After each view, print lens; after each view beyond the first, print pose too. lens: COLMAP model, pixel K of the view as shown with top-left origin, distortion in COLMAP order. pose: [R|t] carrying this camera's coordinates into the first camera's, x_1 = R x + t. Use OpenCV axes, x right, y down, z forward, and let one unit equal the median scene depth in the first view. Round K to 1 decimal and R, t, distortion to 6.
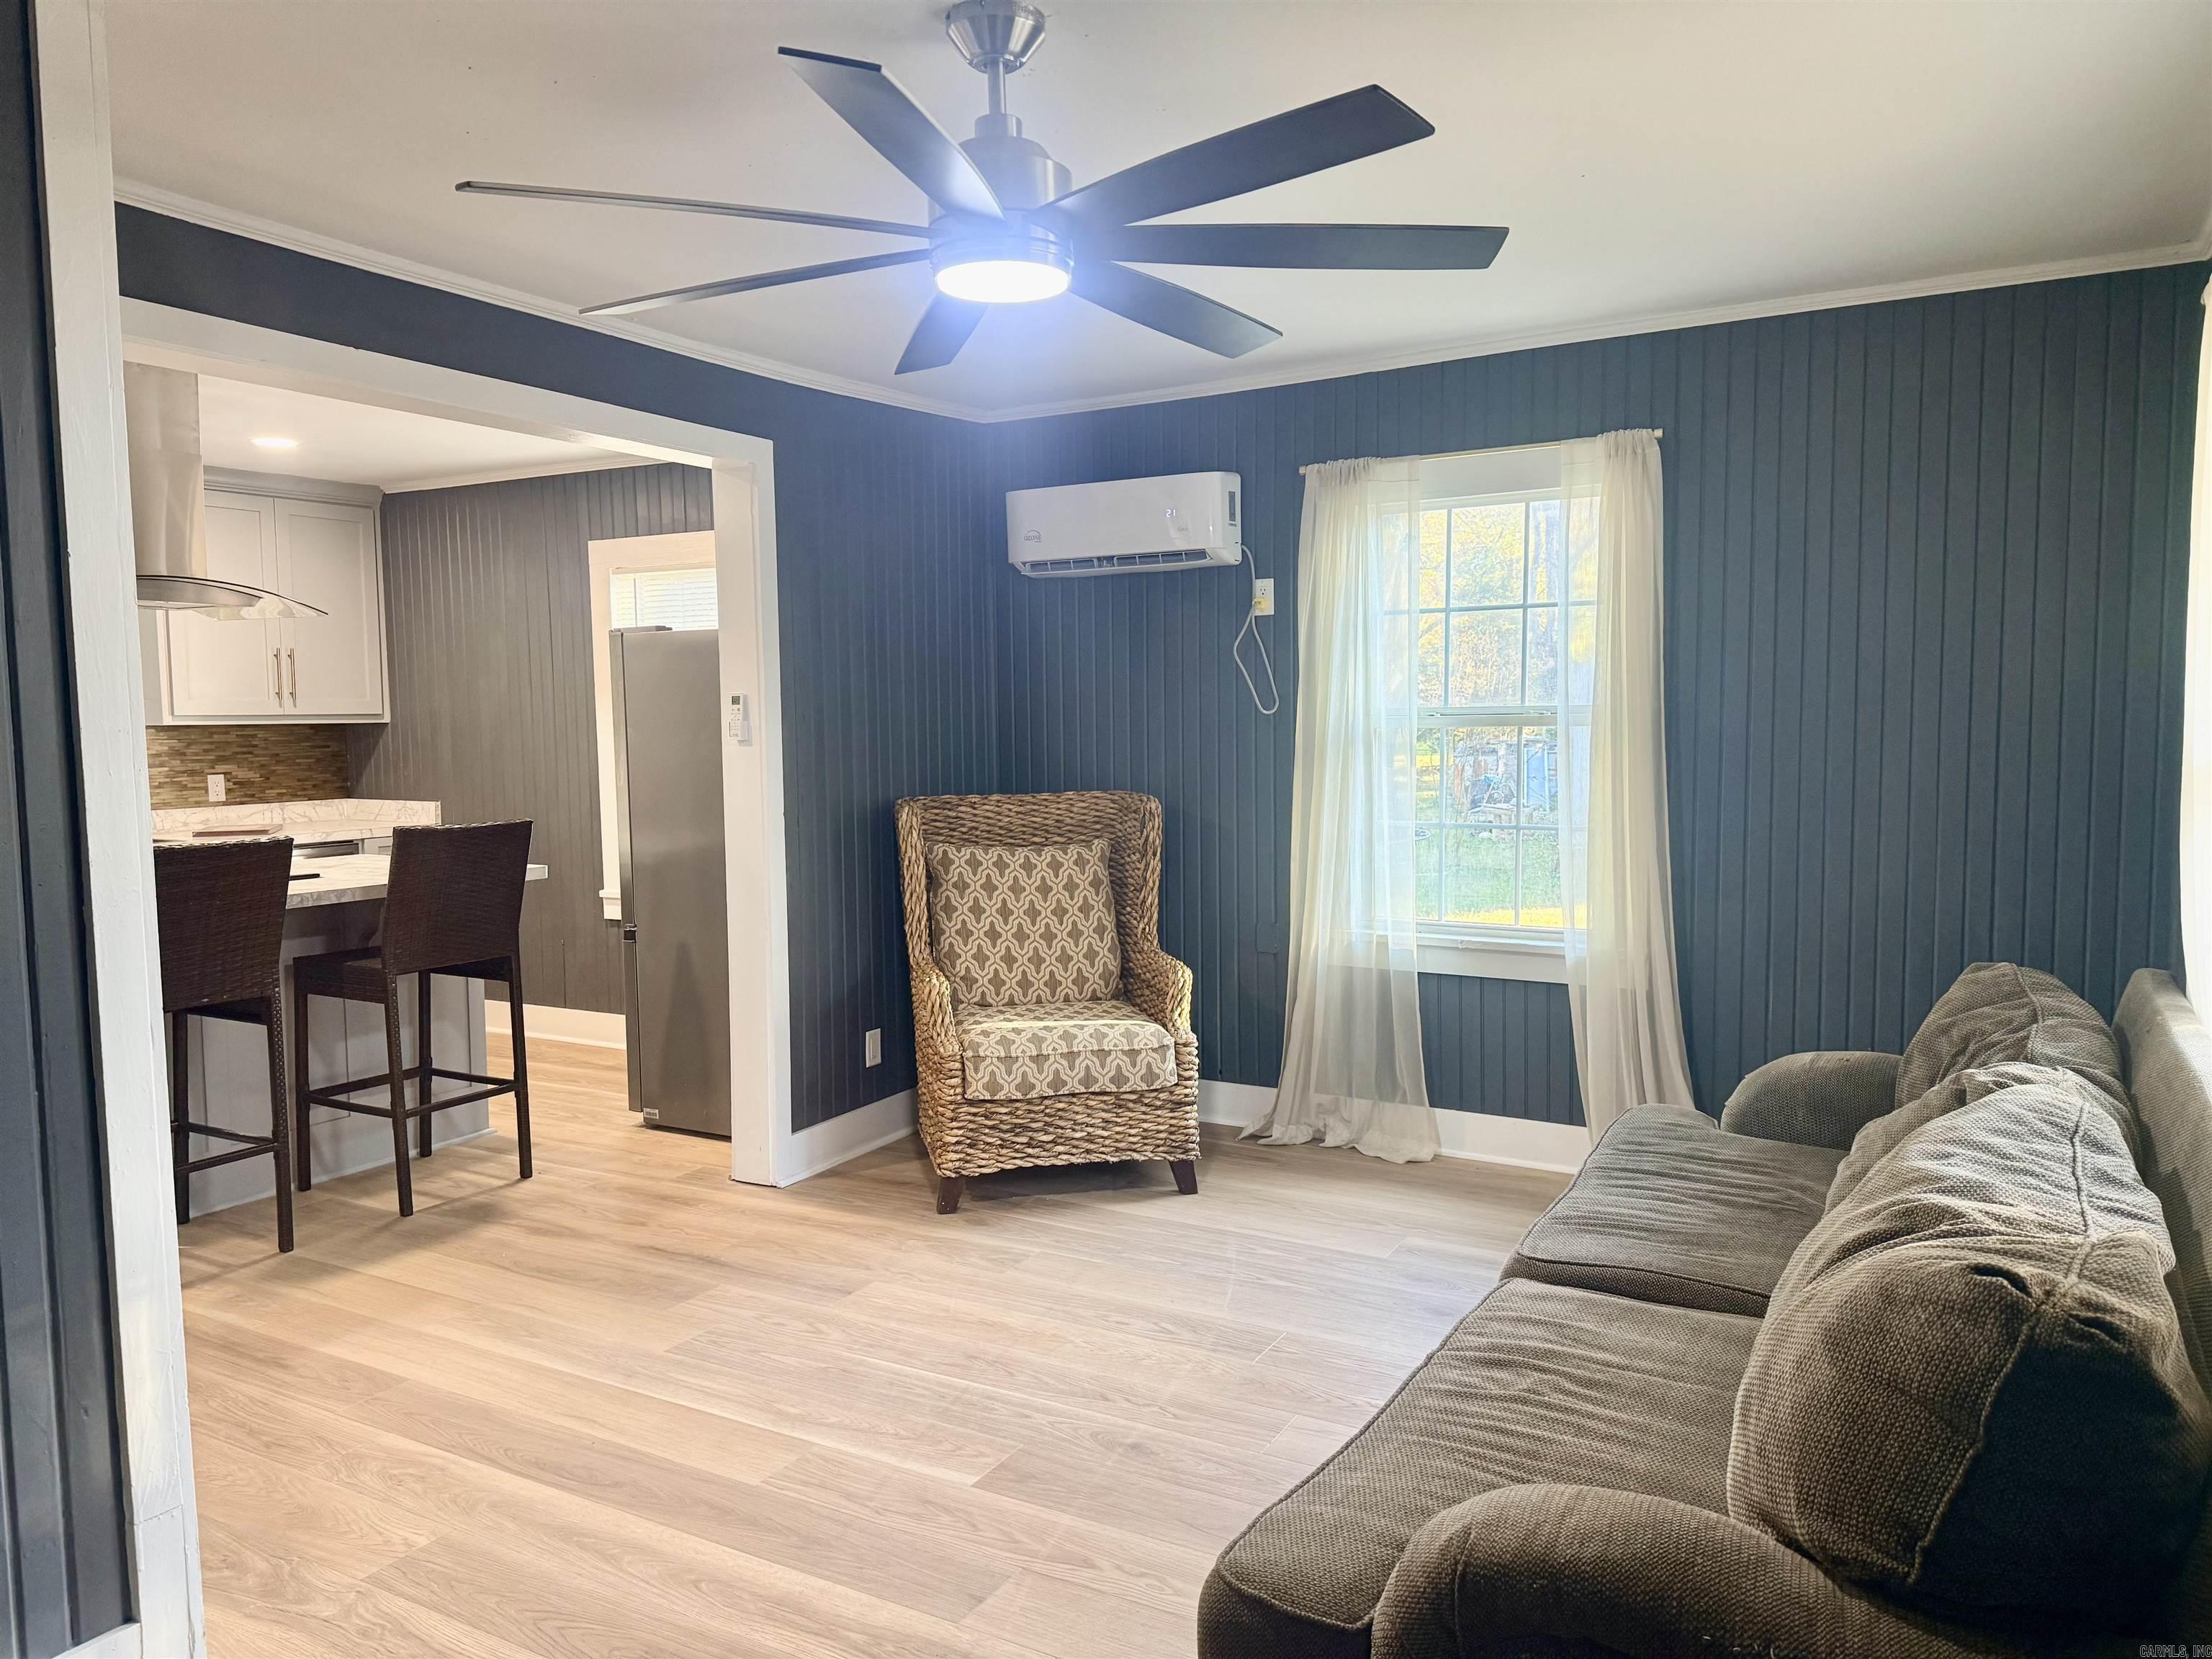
lens RADIAL K [[1527.8, 0, 1101.7], [0, 1527.8, 836.3], [0, 0, 1]] dist [0.004929, -0.009877]
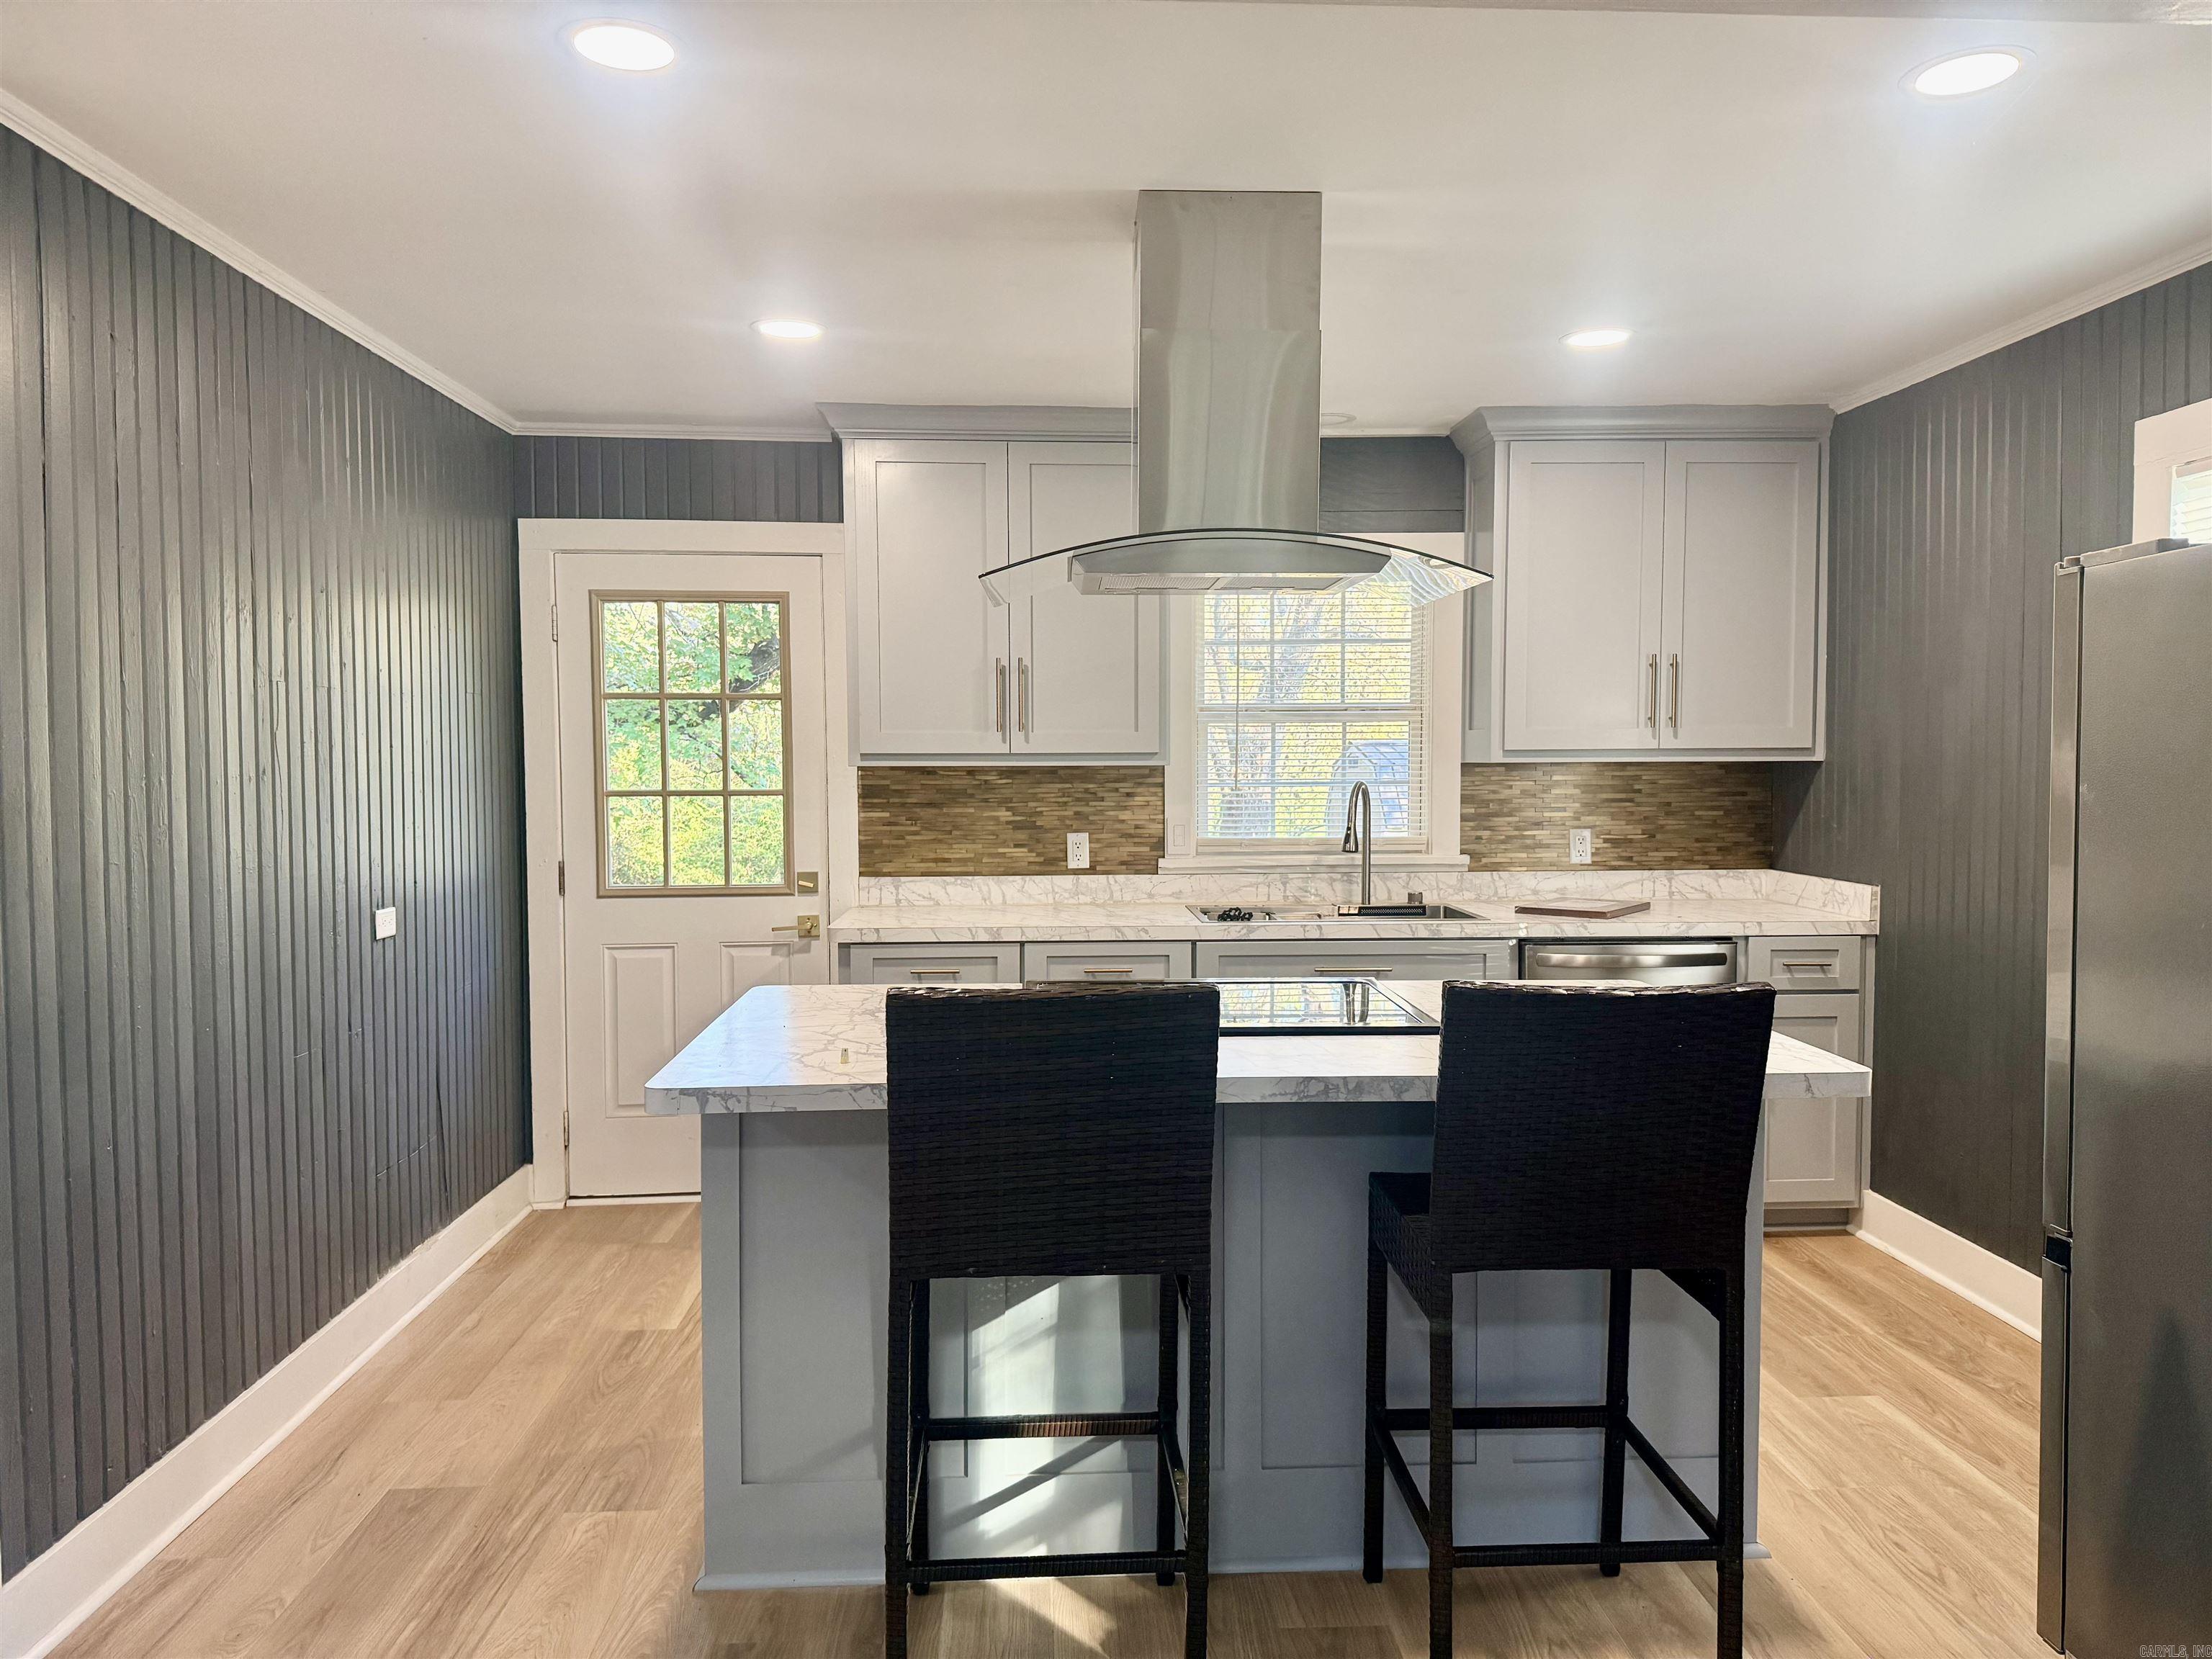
lens RADIAL K [[1527.8, 0, 1093.6], [0, 1527.8, 825.5], [0, 0, 1]] dist [0.004929, -0.009877]
pose [[0.510622, 0.048395, -0.858442, -0.090217], [-0.074161, 0.997173, 0.012103, -0.050809], [0.856601, 0.057483, 0.512767, 0.635530]]
